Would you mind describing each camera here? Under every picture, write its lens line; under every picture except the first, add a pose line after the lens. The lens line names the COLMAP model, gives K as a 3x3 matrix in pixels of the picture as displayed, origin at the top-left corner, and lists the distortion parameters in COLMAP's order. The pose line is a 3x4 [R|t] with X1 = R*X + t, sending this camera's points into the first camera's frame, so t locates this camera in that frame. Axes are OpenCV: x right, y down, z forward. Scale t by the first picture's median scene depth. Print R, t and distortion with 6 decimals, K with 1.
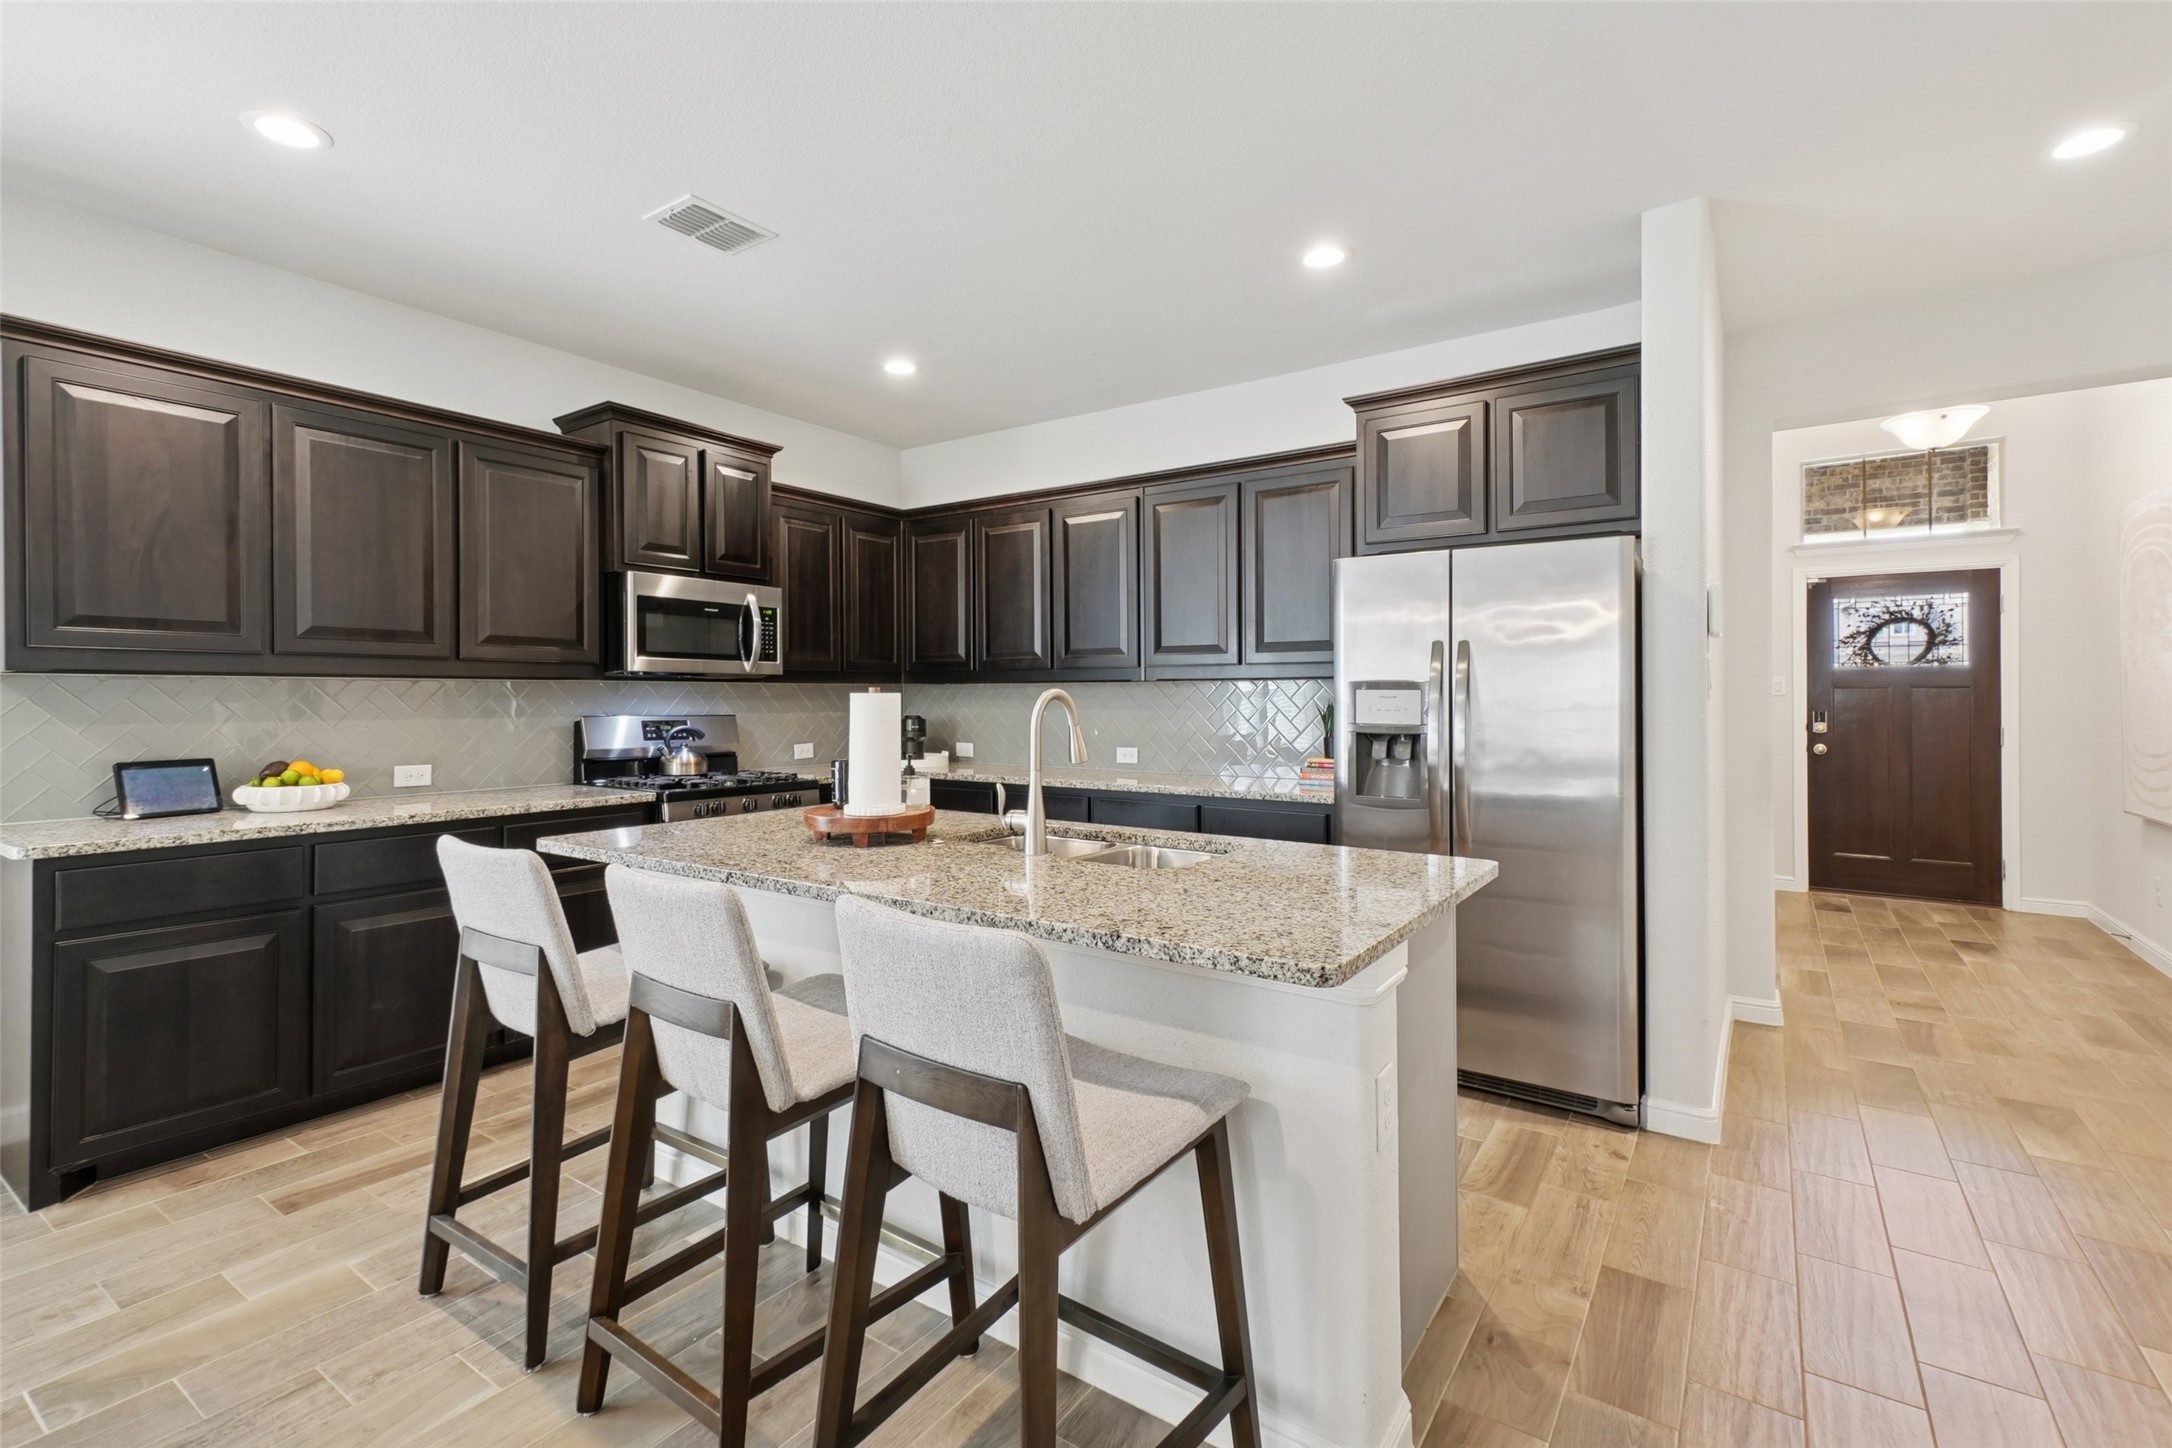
lens RADIAL K [[970.7, 0, 1079.8], [0, 970.7, 698.5], [0, 0, 1]] dist [0.018502, -0.000472]
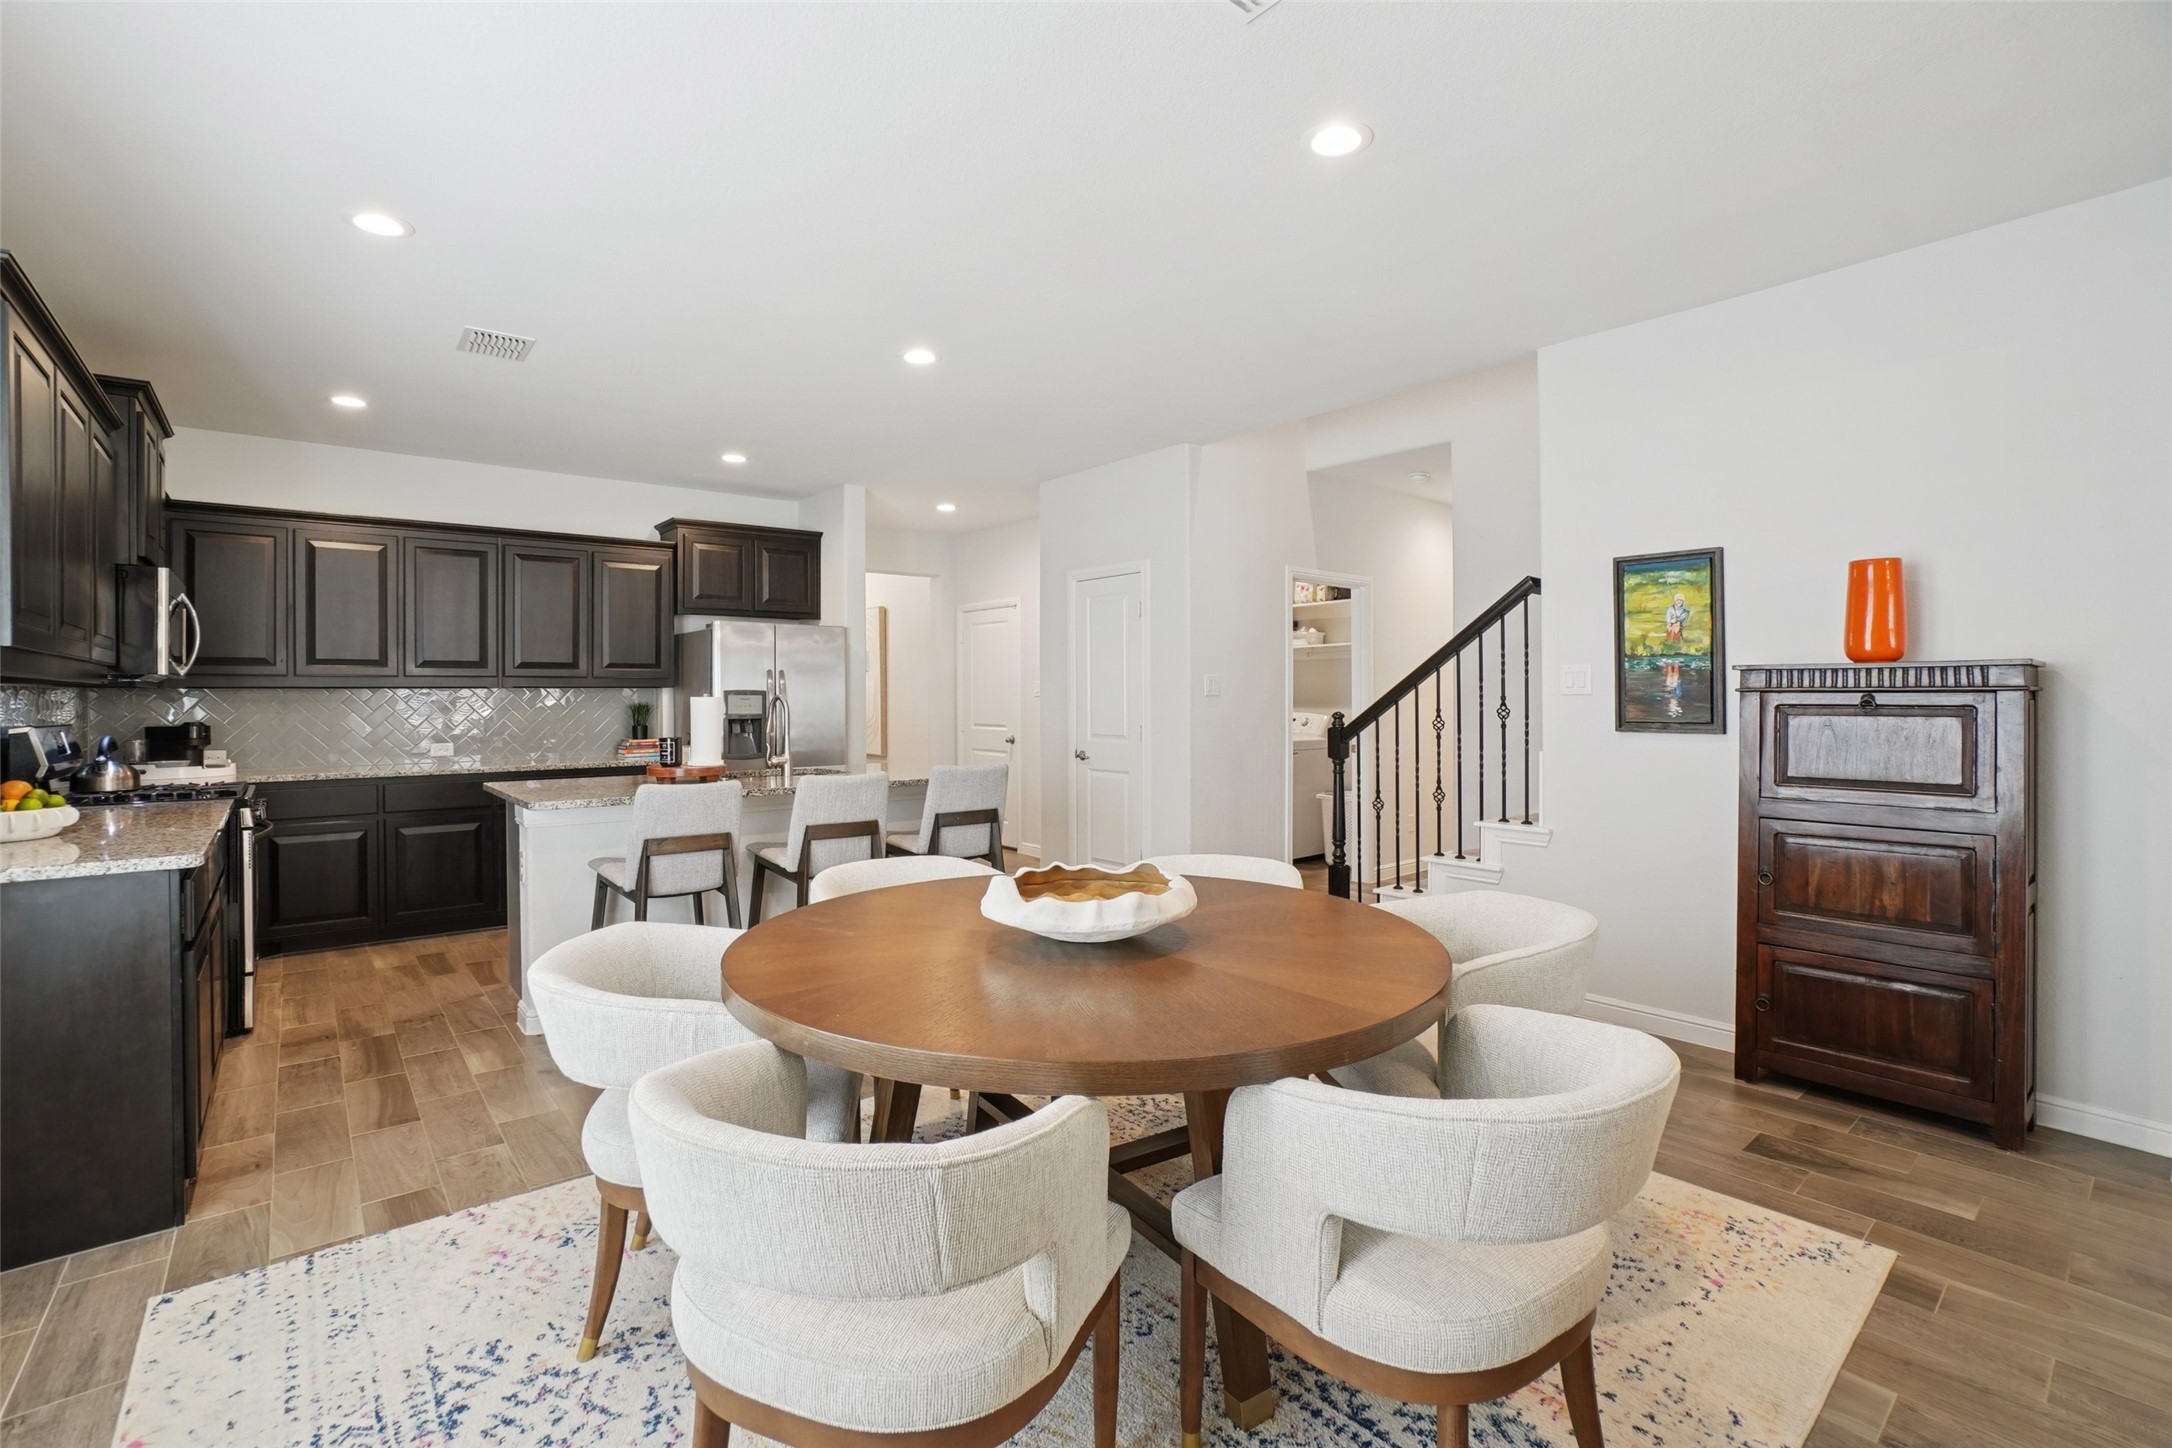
lens RADIAL K [[971.3, 0, 1073.8], [0, 971.3, 711.0], [0, 0, 1]] dist [-0.062493, 0.020565]
pose [[0.263706, -0.017583, 0.964443, -1.094577], [0.010276, 0.999828, 0.015419, -0.000273], [-0.964548, 0.005844, 0.263842, -0.068891]]
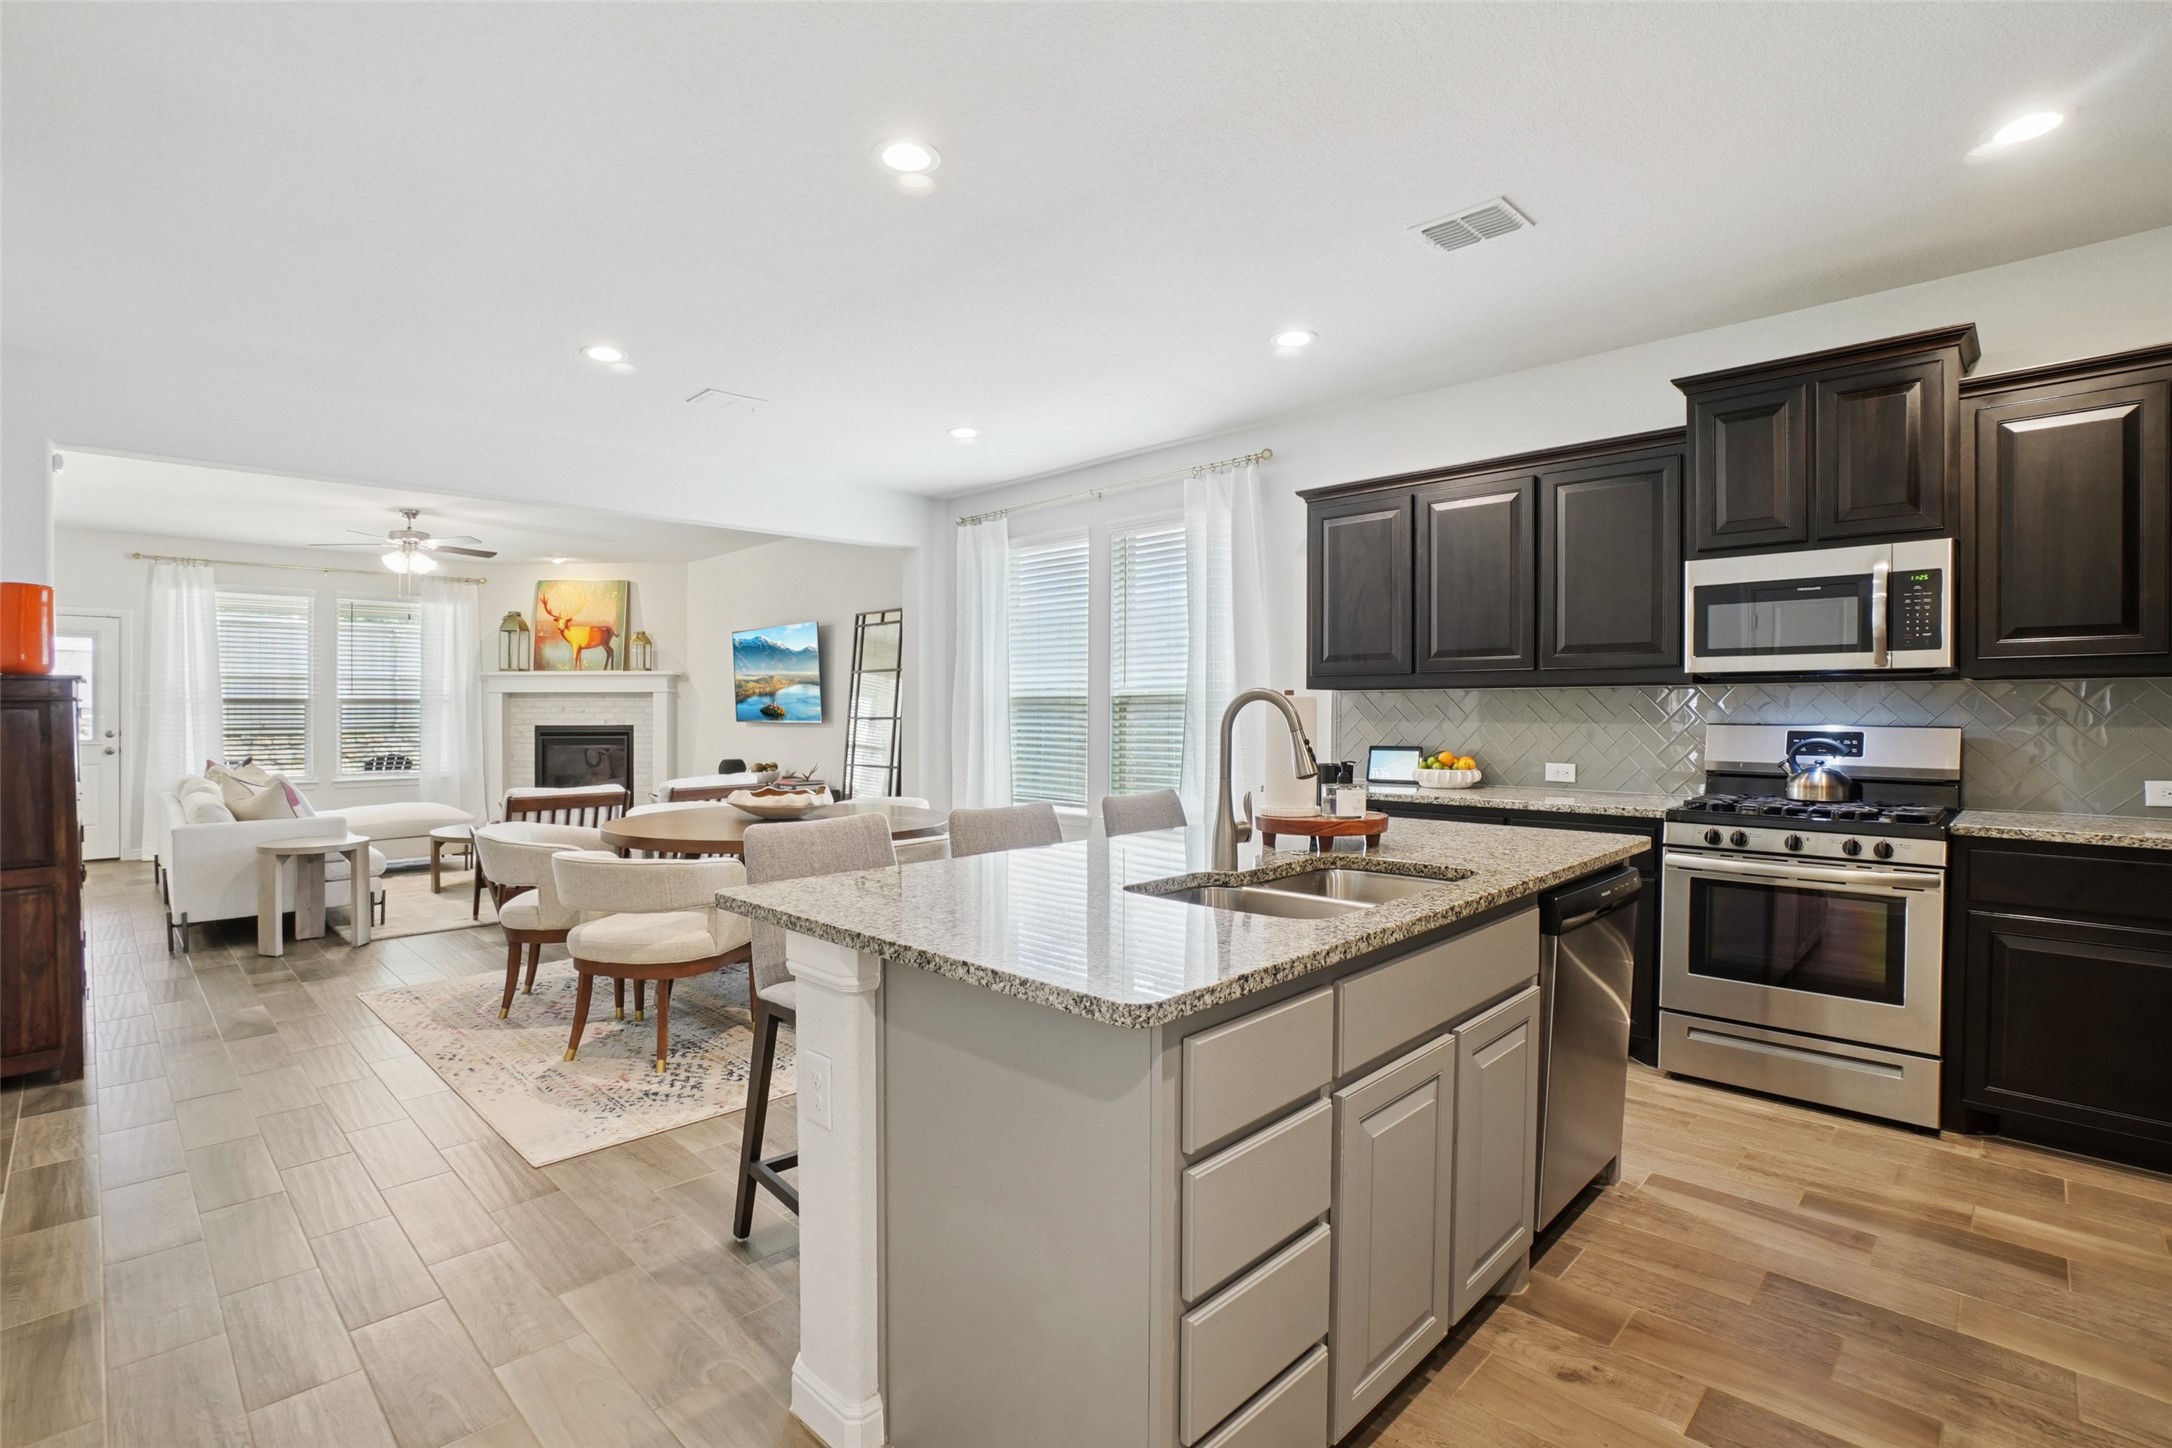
lens RADIAL K [[1013.3, 0, 1040.2], [0, 1013.3, 718.3], [0, 0, 1]] dist [-0.067081, 0.024434]
pose [[-0.184707, 0.009310, -0.982749, 0.549902], [-0.002704, 0.999947, 0.009981, 0.006096], [0.982790, 0.004500, -0.184672, 0.594166]]
